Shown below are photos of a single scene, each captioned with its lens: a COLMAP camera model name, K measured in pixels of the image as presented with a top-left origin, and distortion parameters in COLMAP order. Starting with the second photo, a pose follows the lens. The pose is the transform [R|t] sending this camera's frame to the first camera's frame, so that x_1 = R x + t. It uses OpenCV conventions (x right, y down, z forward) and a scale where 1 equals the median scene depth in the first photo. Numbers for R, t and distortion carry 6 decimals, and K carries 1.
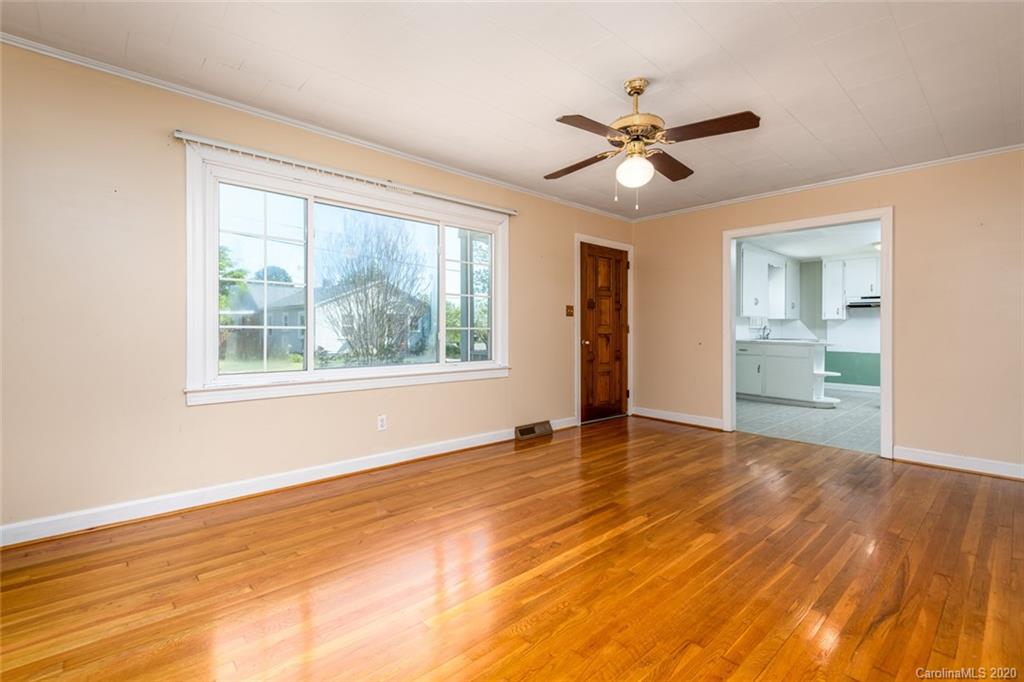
lens RADIAL K [[462.0, 0, 510.2], [0, 462.0, 339.6], [0, 0, 1]] dist [0.001832, 0.000112]
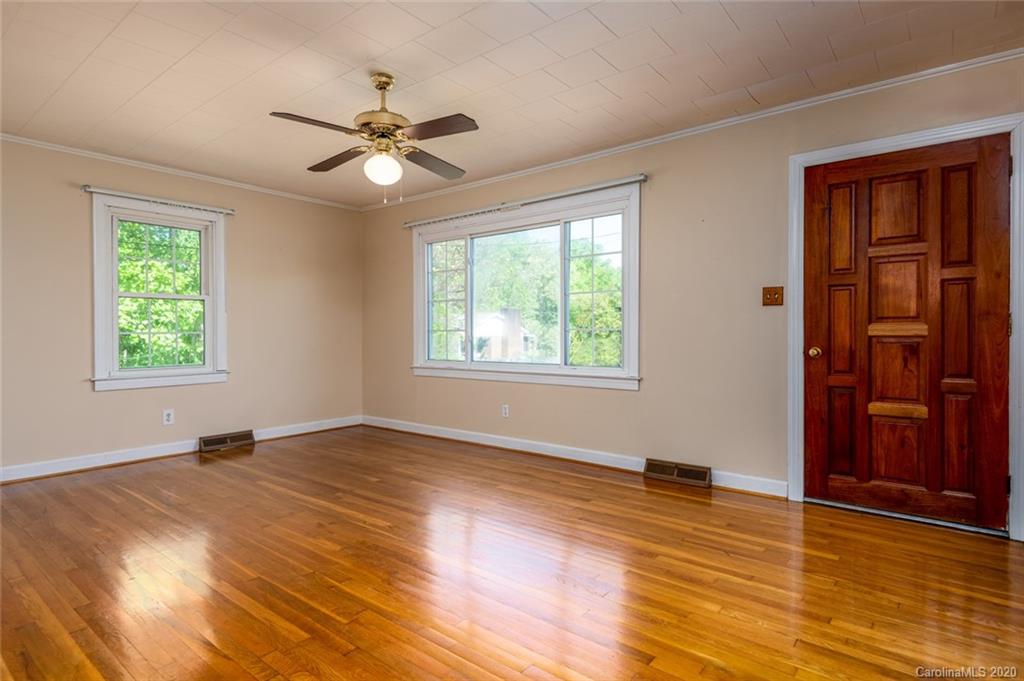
lens RADIAL K [[536.4, 0, 507.1], [0, 536.4, 341.1], [0, 0, 1]] dist [0.018916, -0.001270]
pose [[0.153430, 0.009432, -0.988114, 0.861511], [-0.017293, 0.999827, 0.006859, -0.004889], [0.988008, 0.016035, 0.153567, 0.645743]]
